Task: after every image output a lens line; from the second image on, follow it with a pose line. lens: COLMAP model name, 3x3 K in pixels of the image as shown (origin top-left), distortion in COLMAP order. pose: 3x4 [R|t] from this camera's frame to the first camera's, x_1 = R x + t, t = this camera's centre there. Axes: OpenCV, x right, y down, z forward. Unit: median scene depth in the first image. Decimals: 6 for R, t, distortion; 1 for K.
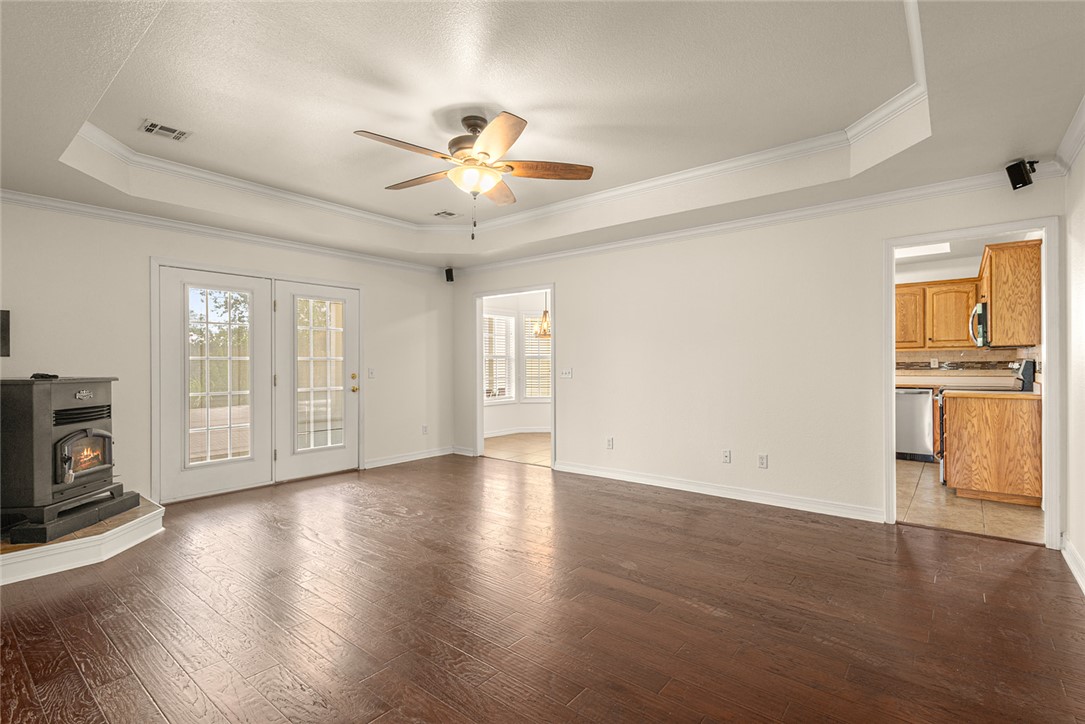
lens RADIAL K [[513.5, 0, 547.8], [0, 513.5, 362.6], [0, 0, 1]] dist [0.001136, 0.000085]
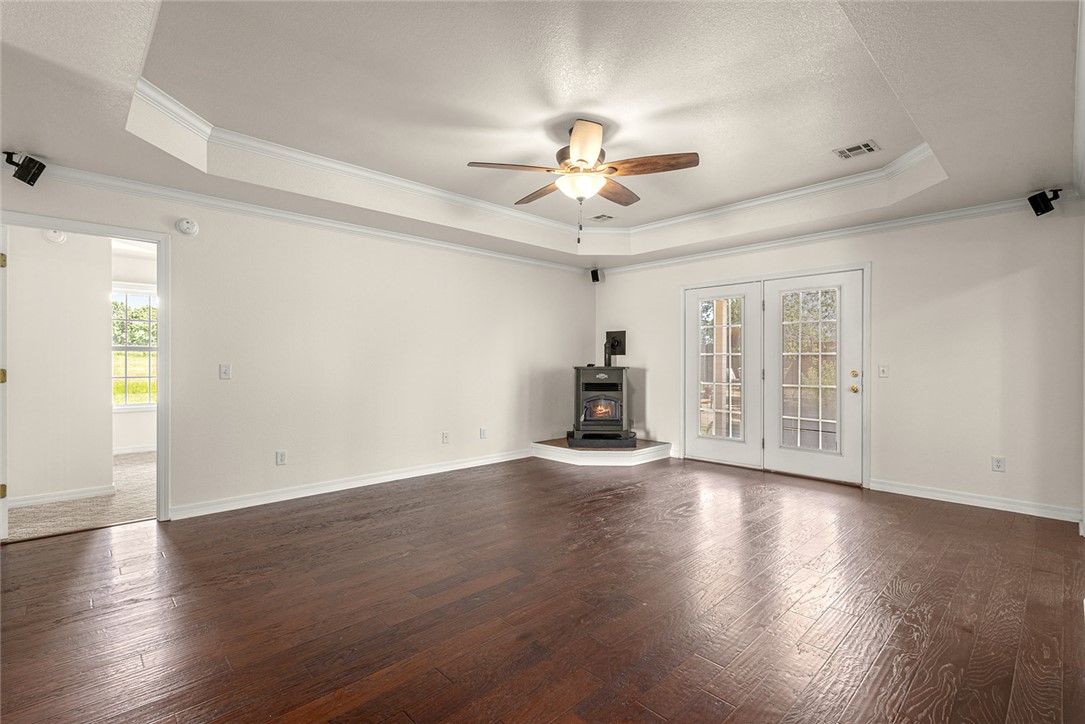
lens RADIAL K [[500.9, 0, 541.4], [0, 500.9, 359.4], [0, 0, 1]] dist [0.001113, 0.000112]
pose [[-0.139806, 0.000973, -0.990178, 0.592857], [0.001036, 0.999999, 0.000836, 0.001831], [0.990178, -0.000909, -0.139807, 0.708105]]
